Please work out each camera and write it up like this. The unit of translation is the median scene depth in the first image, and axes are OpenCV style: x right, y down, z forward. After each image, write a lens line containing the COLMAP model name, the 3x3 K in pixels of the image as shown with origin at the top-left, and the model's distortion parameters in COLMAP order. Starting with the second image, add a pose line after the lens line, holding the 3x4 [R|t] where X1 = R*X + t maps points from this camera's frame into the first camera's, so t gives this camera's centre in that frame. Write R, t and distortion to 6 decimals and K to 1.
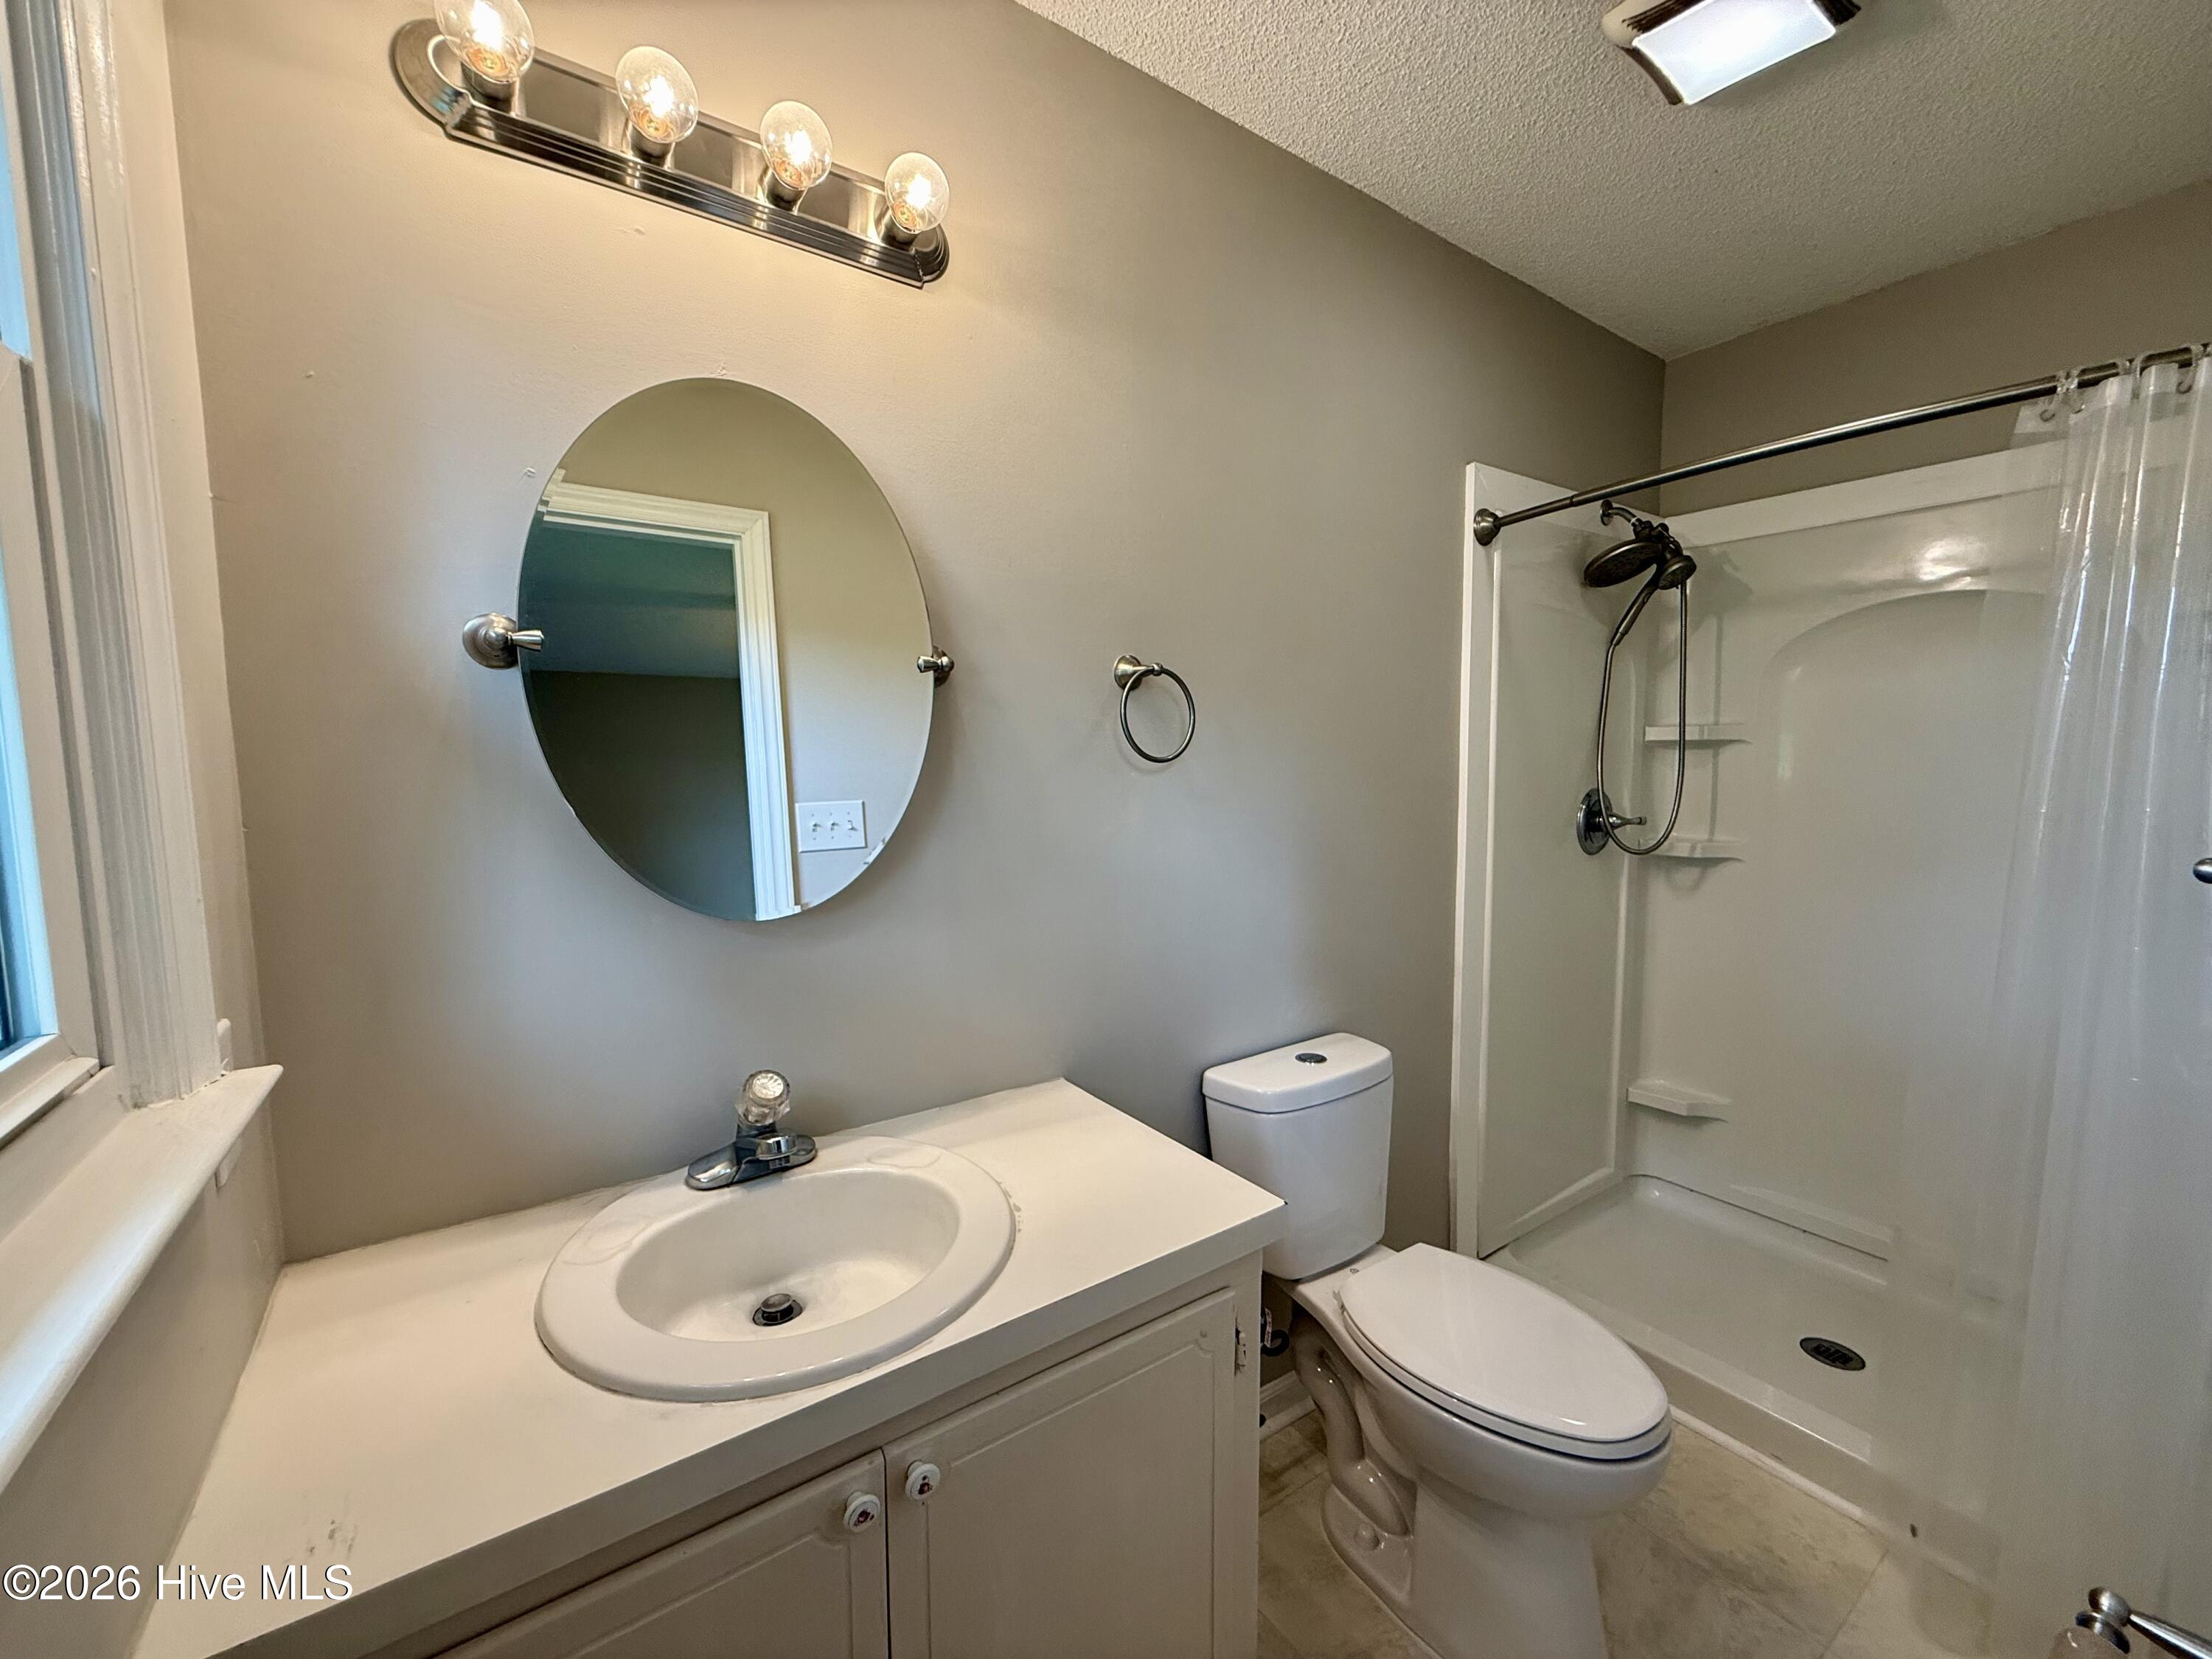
lens RADIAL K [[881.5, 0, 1098.9], [0, 881.5, 828.7], [0, 0, 1]] dist [-0.000601, 0.000629]
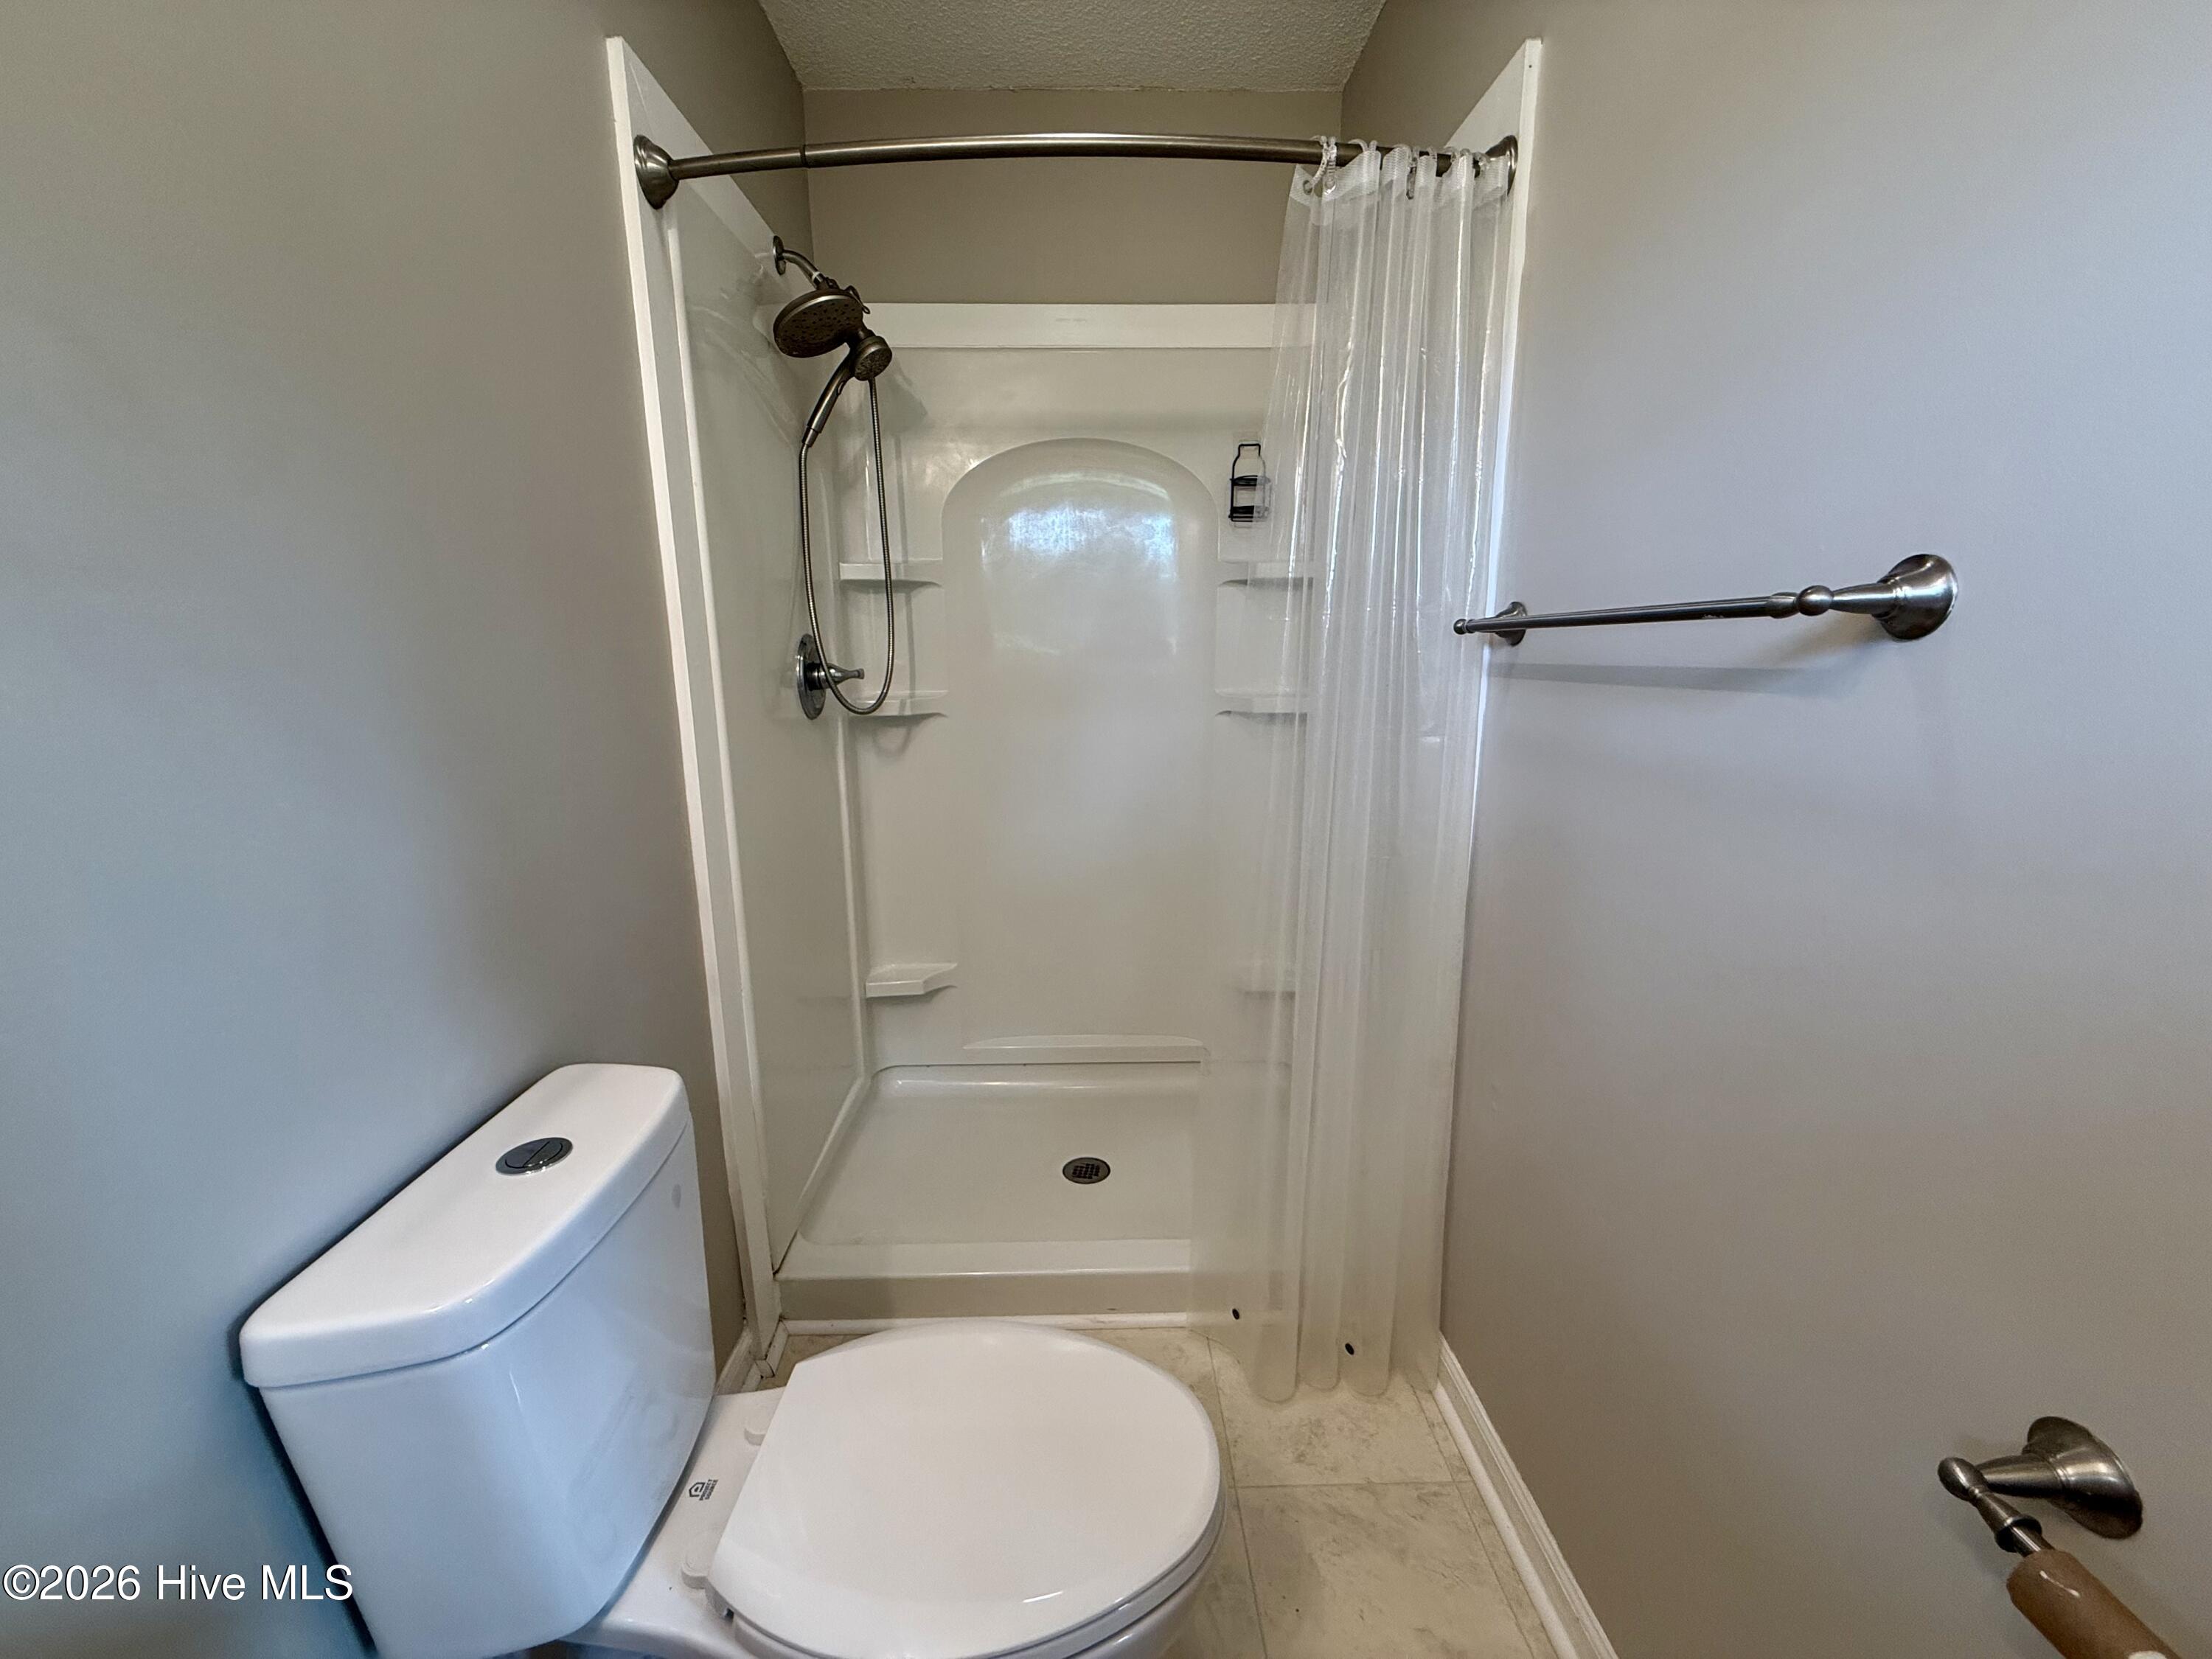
lens RADIAL K [[881.5, 0, 1098.9], [0, 881.5, 828.7], [0, 0, 1]] dist [-0.000601, 0.000629]
pose [[0.552975, -0.167026, 0.816284, 0.036284], [0.074066, 0.985677, 0.151512, 0.026104], [-0.829899, -0.023323, 0.557426, 0.349390]]
